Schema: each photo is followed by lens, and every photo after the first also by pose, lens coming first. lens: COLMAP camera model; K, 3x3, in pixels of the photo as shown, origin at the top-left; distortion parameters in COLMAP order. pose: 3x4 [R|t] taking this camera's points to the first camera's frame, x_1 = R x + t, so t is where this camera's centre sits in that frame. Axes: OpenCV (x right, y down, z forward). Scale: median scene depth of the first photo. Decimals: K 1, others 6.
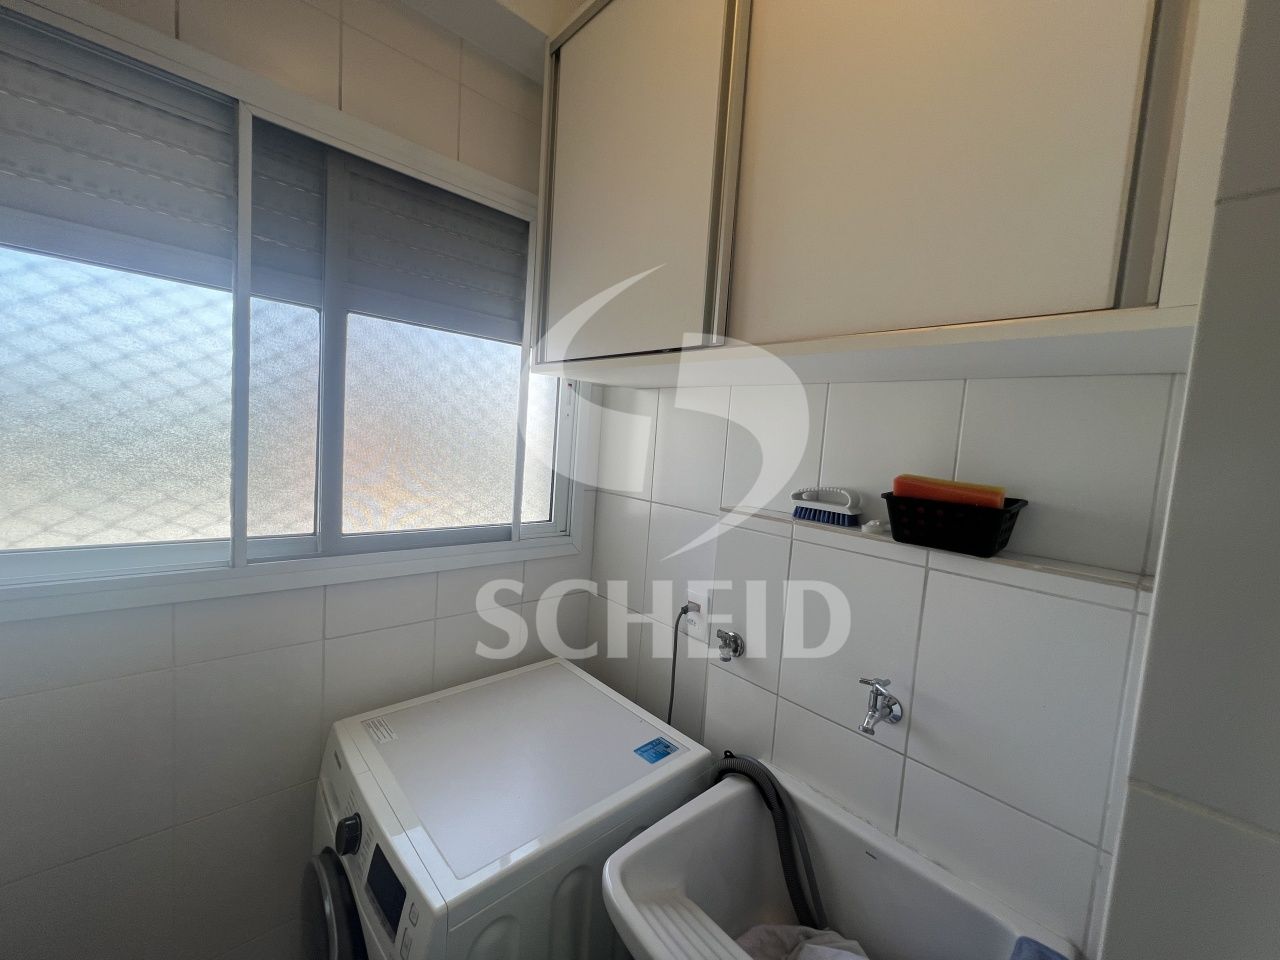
lens RADIAL K [[510.2, 0, 641.2], [0, 510.2, 492.7], [0, 0, 1]] dist [0.003032, 0.000188]
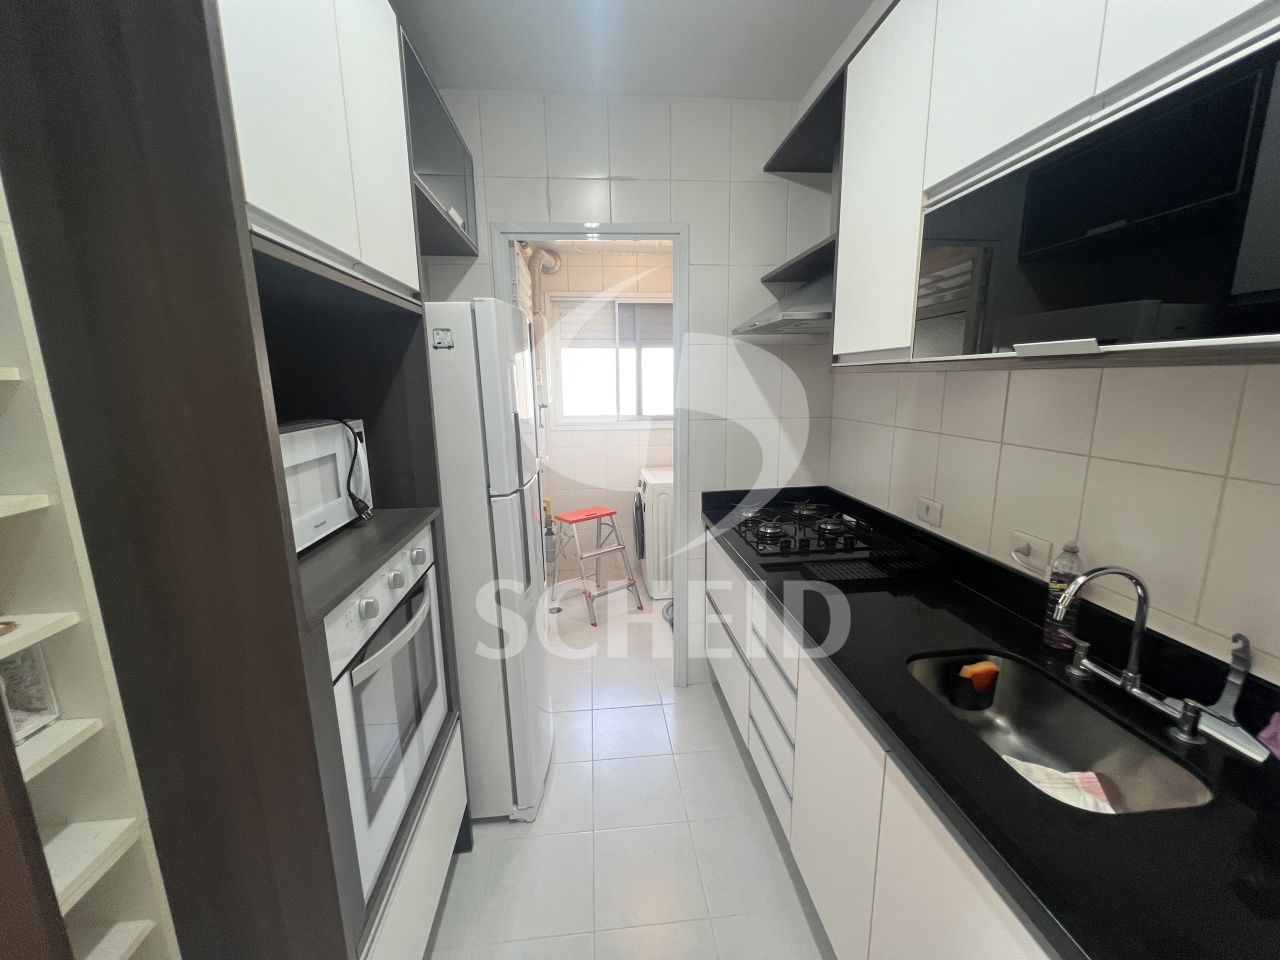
lens RADIAL K [[514.2, 0, 635.1], [0, 514.2, 480.0], [0, 0, 1]] dist [-0.006364, 0.001130]
pose [[0.784671, 0.018204, -0.619645, 1.525878], [0.033167, 0.996904, 0.071287, 0.274547], [0.619024, -0.076489, 0.781638, -1.766491]]
